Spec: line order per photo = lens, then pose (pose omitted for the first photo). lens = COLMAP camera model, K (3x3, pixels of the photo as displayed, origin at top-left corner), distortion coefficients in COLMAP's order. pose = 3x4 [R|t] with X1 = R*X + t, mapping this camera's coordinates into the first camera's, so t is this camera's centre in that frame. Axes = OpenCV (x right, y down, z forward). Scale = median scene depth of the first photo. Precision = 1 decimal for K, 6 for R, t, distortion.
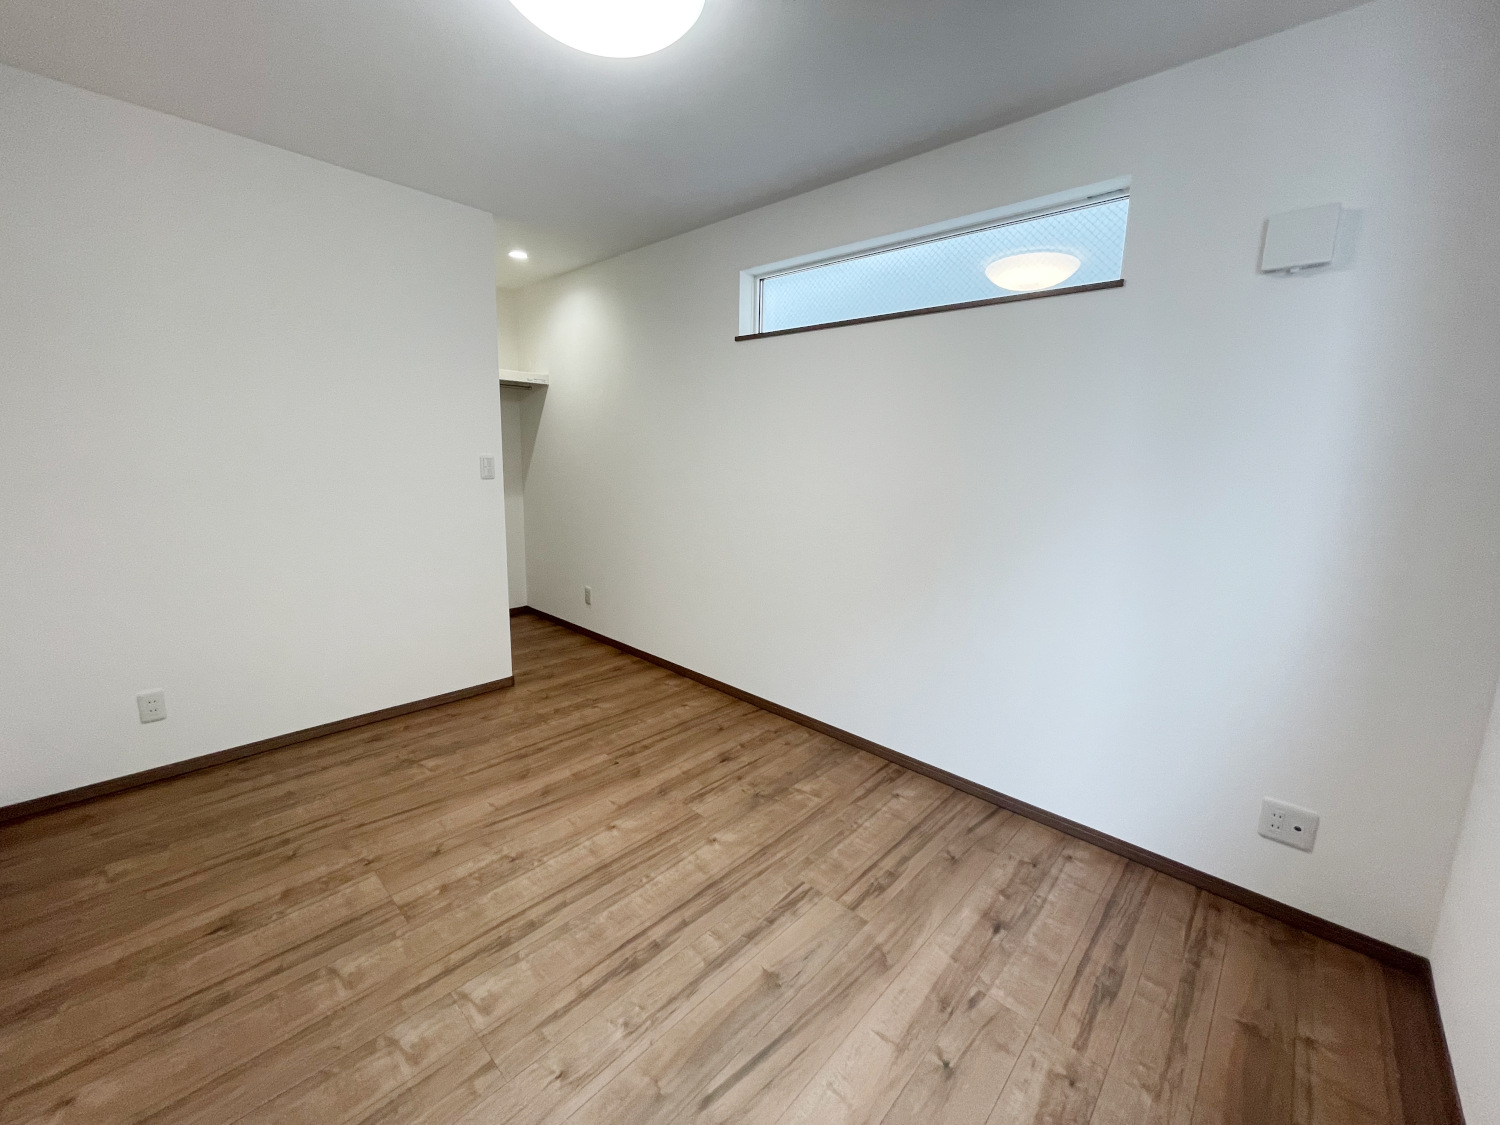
lens RADIAL K [[604.1, 0, 754.2], [0, 604.1, 554.1], [0, 0, 1]] dist [-0.002612, 0.000121]
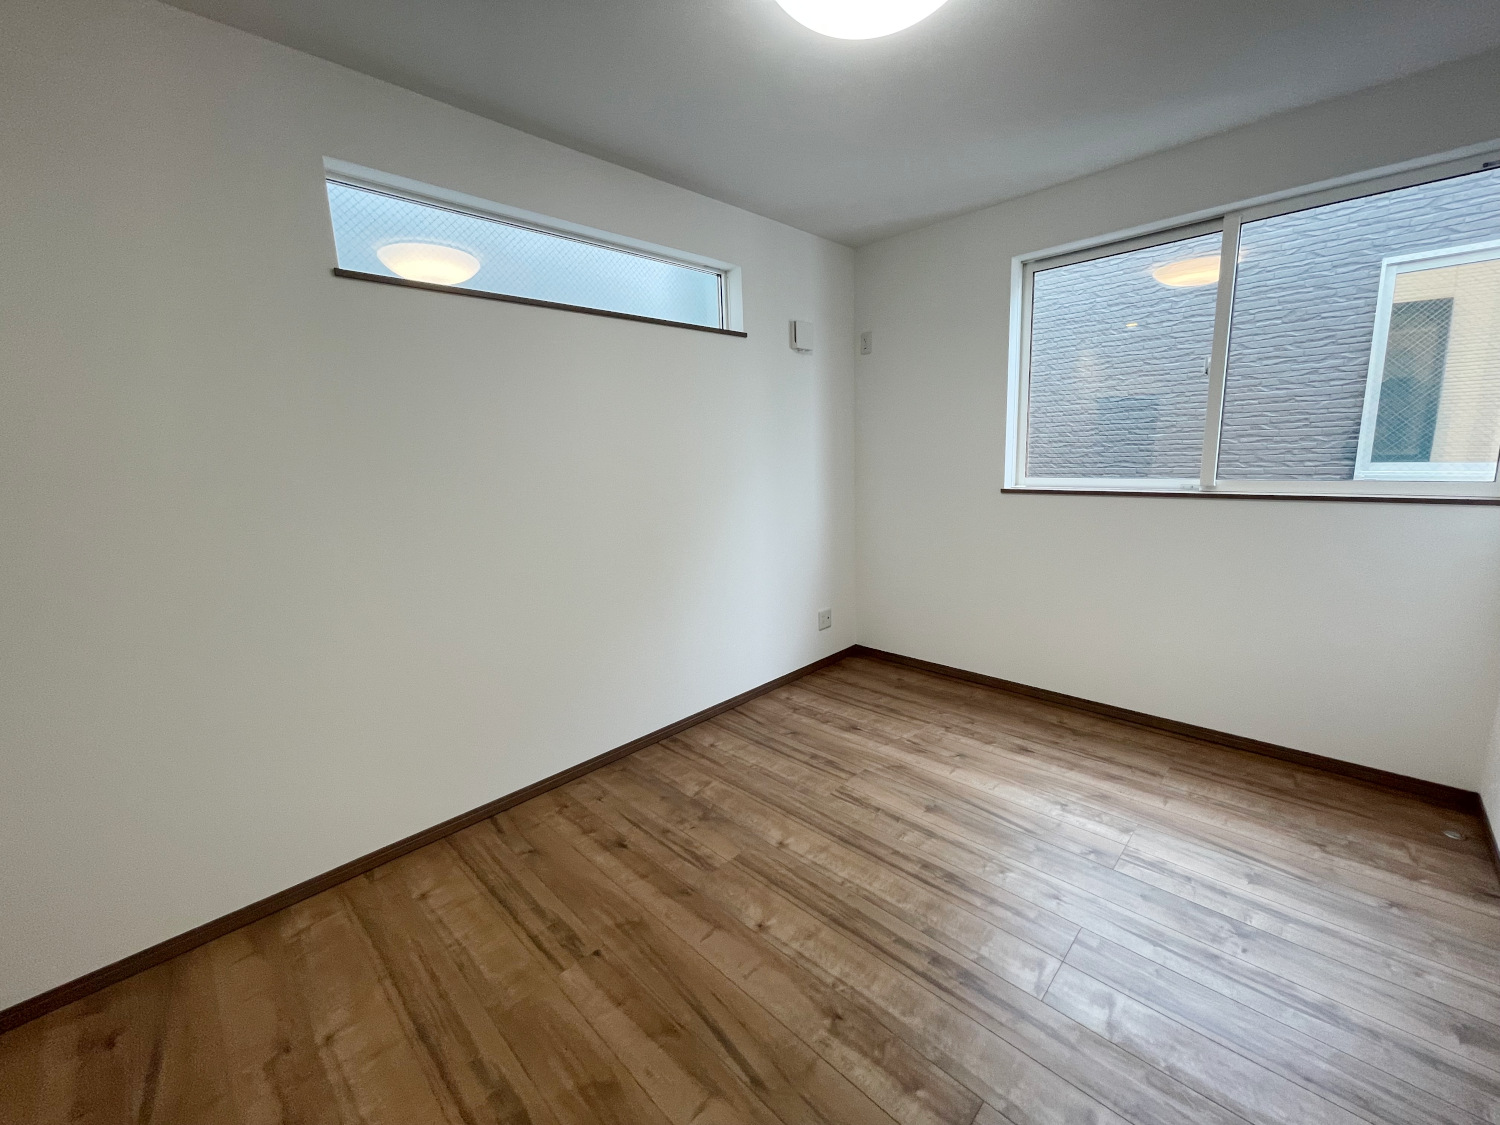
lens RADIAL K [[604.1, 0, 754.2], [0, 604.1, 554.1], [0, 0, 1]] dist [-0.002612, 0.000121]
pose [[0.028177, -0.199478, 0.979497, -0.984873], [0.202630, 0.960682, 0.189817, -0.187123], [-0.978850, 0.193127, 0.067489, 0.922695]]
